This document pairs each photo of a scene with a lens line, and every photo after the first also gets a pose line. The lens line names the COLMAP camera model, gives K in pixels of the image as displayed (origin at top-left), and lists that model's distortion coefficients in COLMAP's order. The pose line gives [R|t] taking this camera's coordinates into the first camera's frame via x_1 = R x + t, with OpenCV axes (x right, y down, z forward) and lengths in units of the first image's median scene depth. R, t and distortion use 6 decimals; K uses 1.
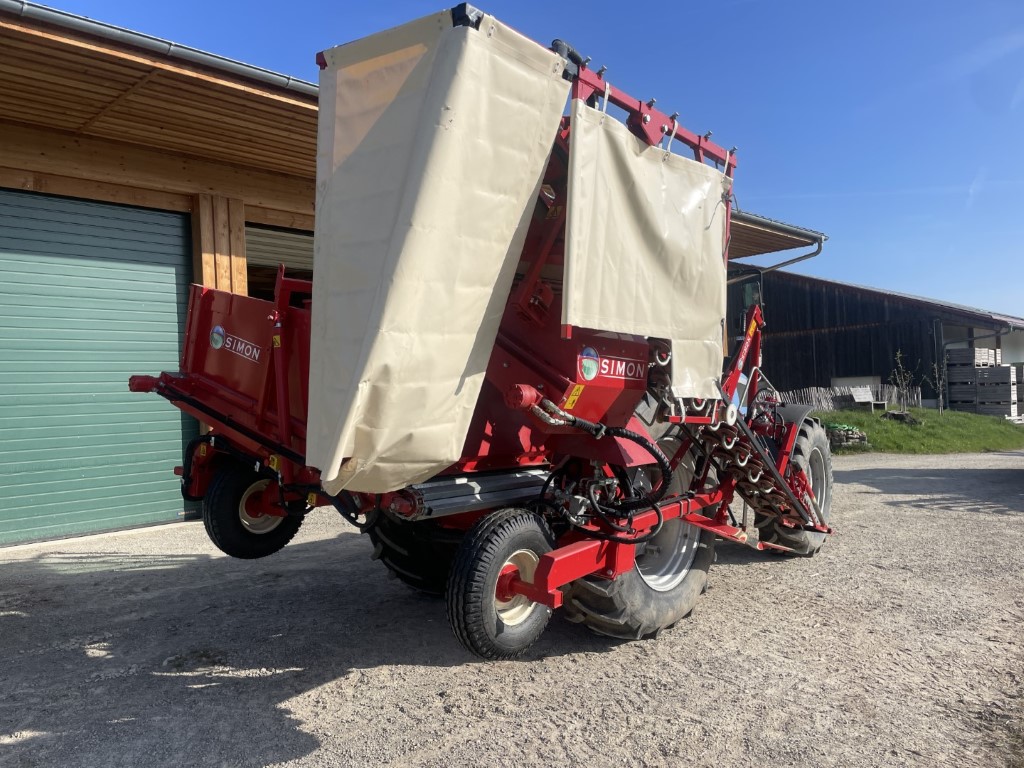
lens RADIAL K [[797.6, 0, 501.3], [0, 797.6, 380.1], [0, 0, 1]] dist [0.098938, -0.130449]
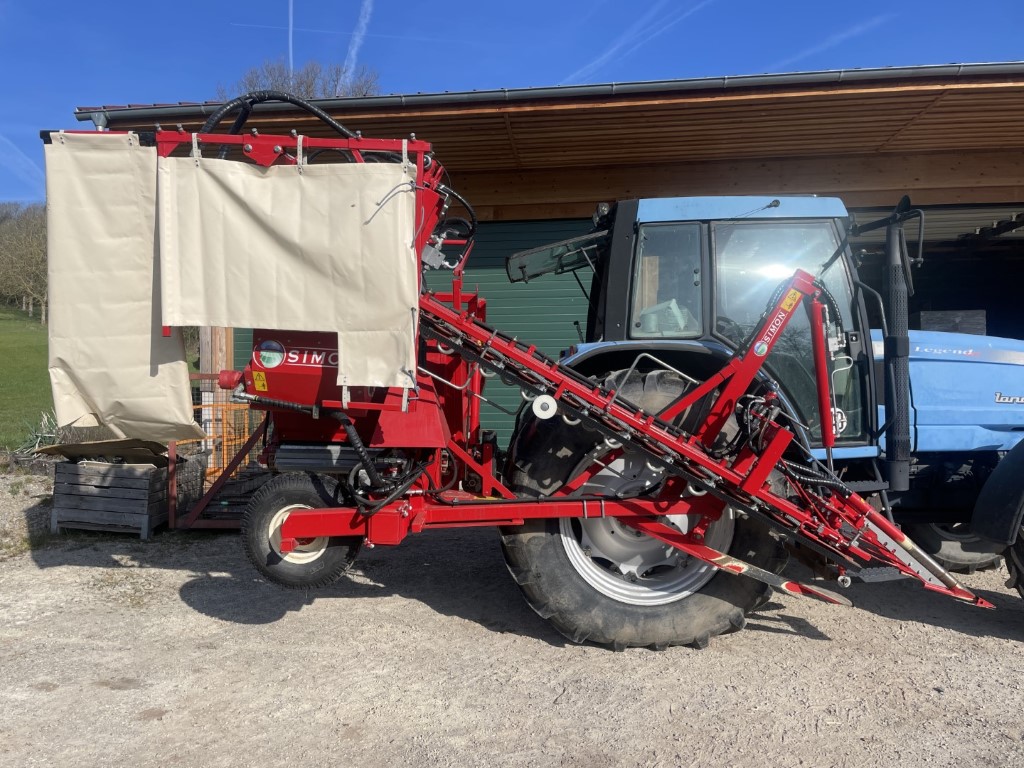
lens RADIAL K [[797.6, 0, 501.3], [0, 797.6, 380.1], [0, 0, 1]] dist [0.098938, -0.130449]
pose [[0.597940, 0.025843, -0.801124, 1.095557], [-0.003836, 0.999561, 0.029381, -0.015942], [0.801532, -0.014495, 0.597777, 0.469248]]
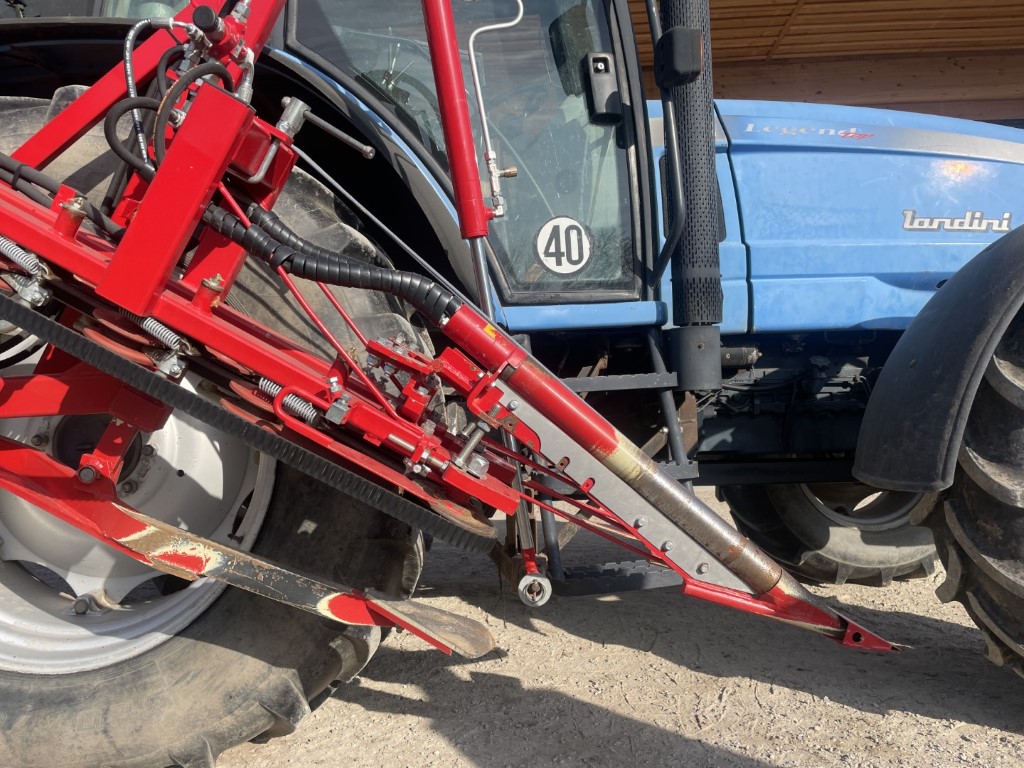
lens RADIAL K [[797.6, 0, 501.3], [0, 797.6, 380.1], [0, 0, 1]] dist [0.098938, -0.130449]
pose [[0.641606, -0.022621, -0.766701, 0.808544], [0.008763, 0.999716, -0.022162, 0.192794], [0.766984, 0.007501, 0.641622, 1.236652]]
